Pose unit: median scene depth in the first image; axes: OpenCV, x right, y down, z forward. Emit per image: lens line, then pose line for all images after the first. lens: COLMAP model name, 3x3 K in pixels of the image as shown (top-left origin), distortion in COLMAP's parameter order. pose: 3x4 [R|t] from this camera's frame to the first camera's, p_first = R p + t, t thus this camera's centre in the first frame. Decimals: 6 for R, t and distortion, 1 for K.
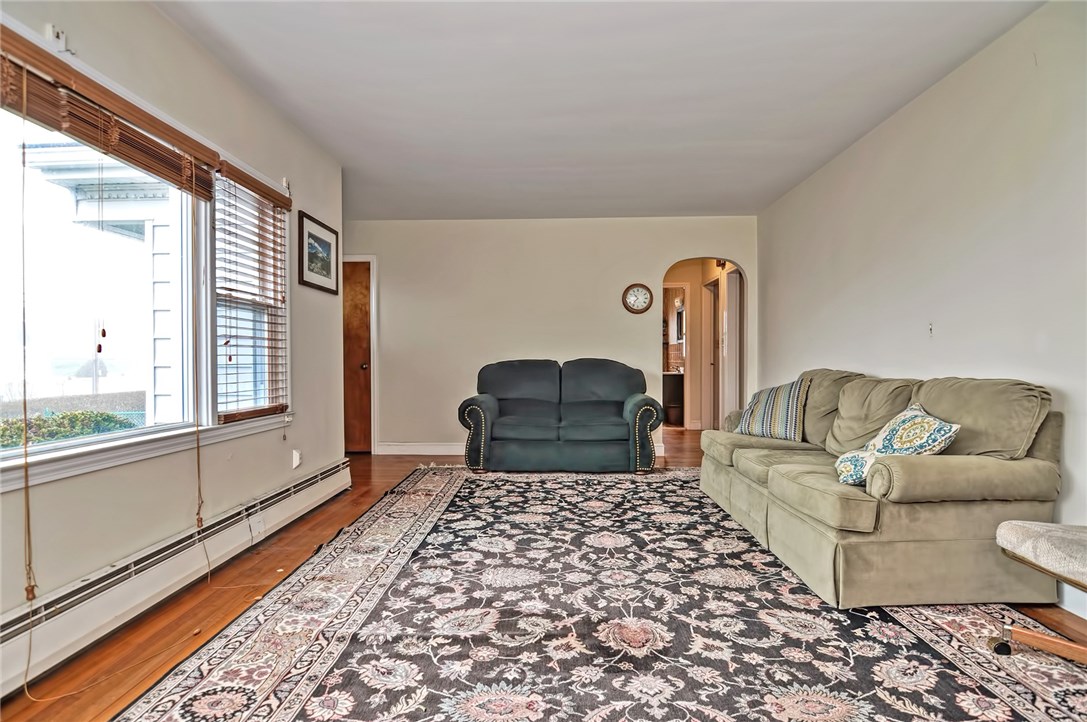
lens RADIAL K [[524.2, 0, 535.4], [0, 524.2, 357.9], [0, 0, 1]] dist [-0.007794, -0.008429]
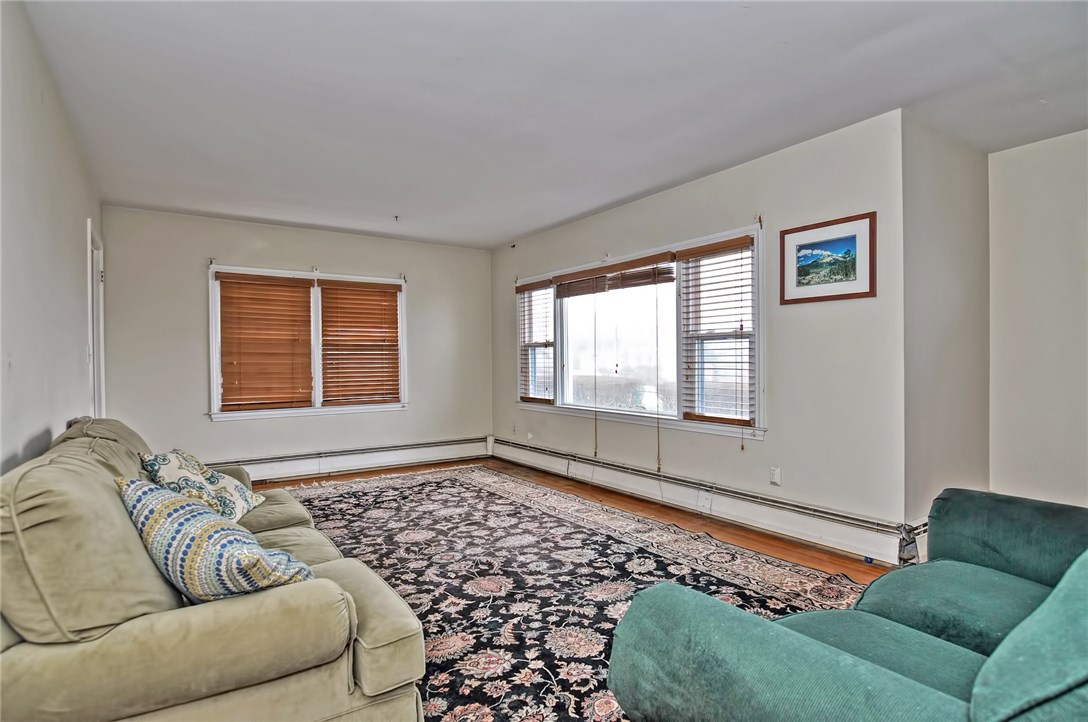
lens RADIAL K [[524.4, 0, 545.9], [0, 524.4, 363.3], [0, 0, 1]] dist [-0.003288, -0.000090]
pose [[-0.781390, 0.015718, -0.623845, 0.658462], [0.014306, 0.999871, 0.007274, -0.055113], [0.623879, -0.003241, -0.781514, 1.860091]]
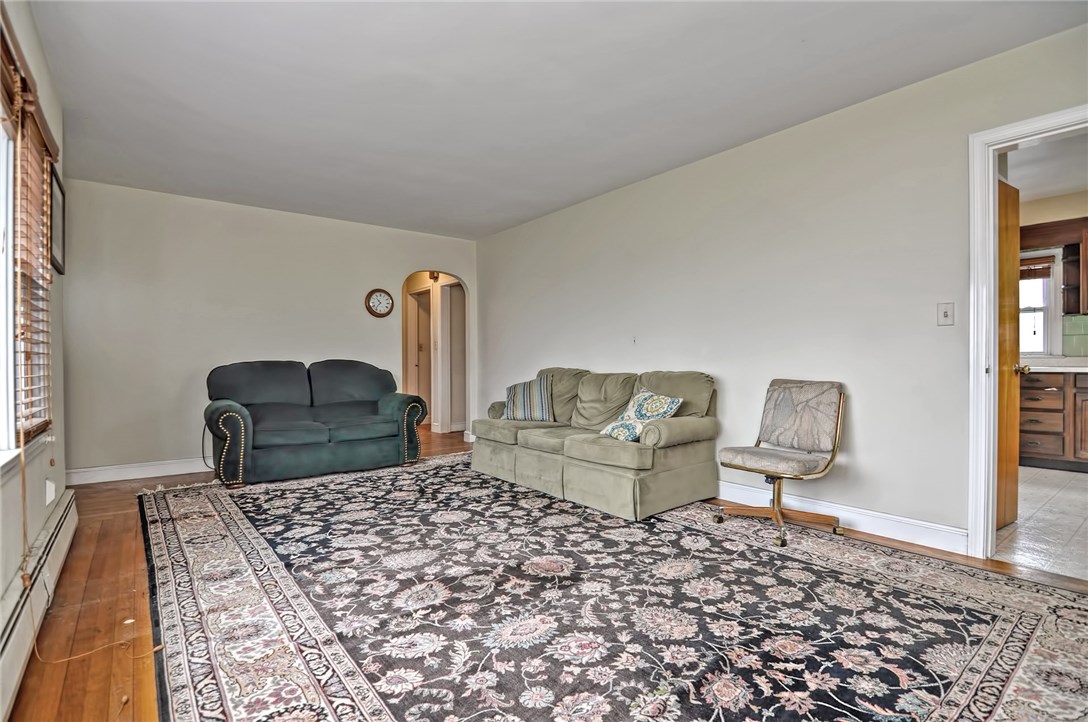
lens RADIAL K [[524.7, 0, 521.7], [0, 524.7, 361.3], [0, 0, 1]] dist [-0.007794, -0.008429]
pose [[0.777706, 0.001667, 0.628626, -0.480710], [-0.001453, 0.999999, -0.000854, 0.008316], [-0.628627, -0.000249, 0.777707, 0.006864]]
